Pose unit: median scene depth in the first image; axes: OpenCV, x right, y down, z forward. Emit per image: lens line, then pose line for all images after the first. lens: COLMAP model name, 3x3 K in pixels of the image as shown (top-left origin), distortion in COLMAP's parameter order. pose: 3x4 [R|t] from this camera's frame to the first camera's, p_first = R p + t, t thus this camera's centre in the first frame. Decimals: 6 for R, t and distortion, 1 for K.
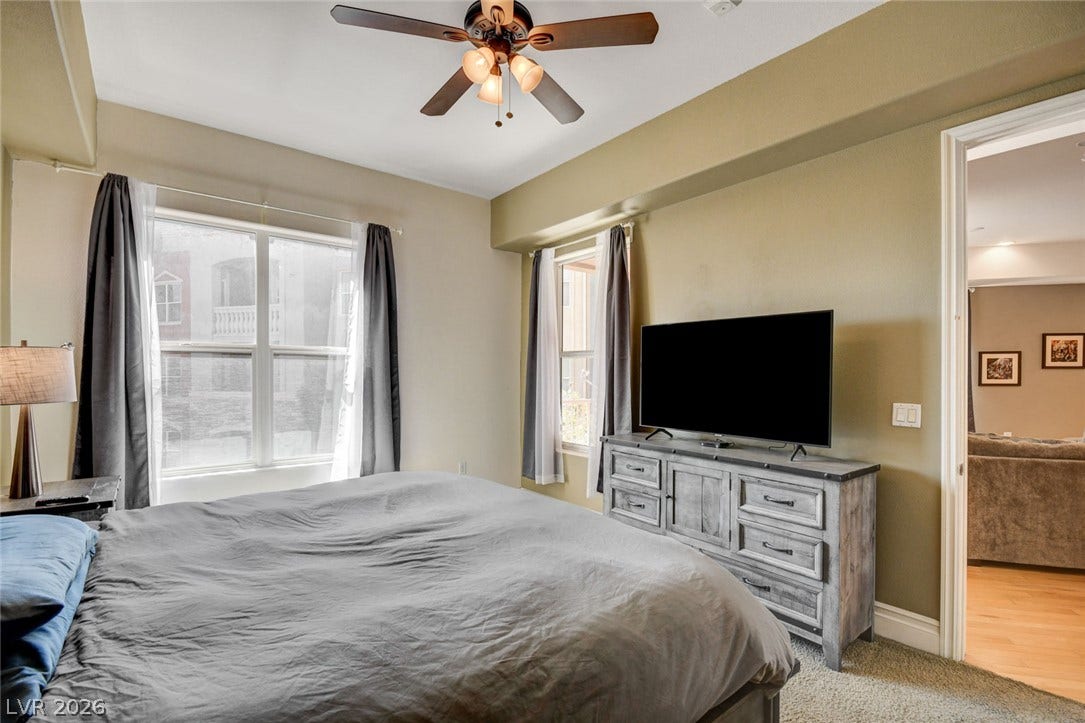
lens RADIAL K [[485.6, 0, 572.6], [0, 485.6, 374.7], [0, 0, 1]] dist [0.002449, -0.003117]
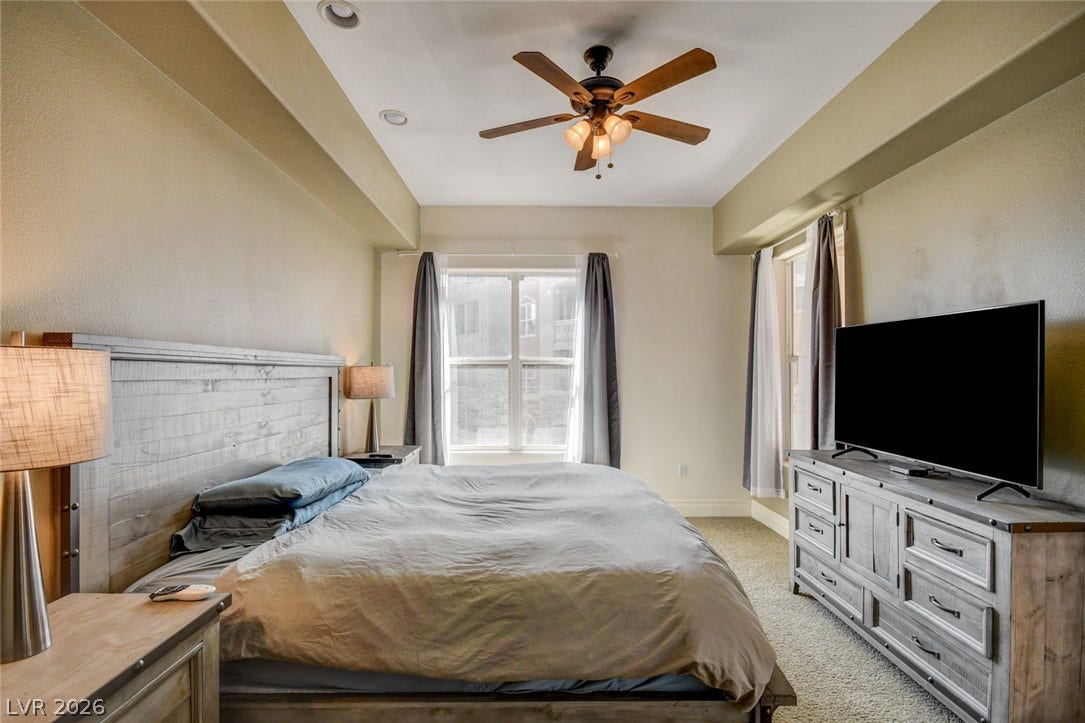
lens RADIAL K [[523.7, 0, 582.9], [0, 523.7, 368.9], [0, 0, 1]] dist [-0.001758, -0.002450]
pose [[0.804257, -0.004937, -0.594261, 0.428165], [-0.002884, 0.999921, -0.012210, -0.018607], [0.594275, 0.011534, 0.804180, -0.042954]]
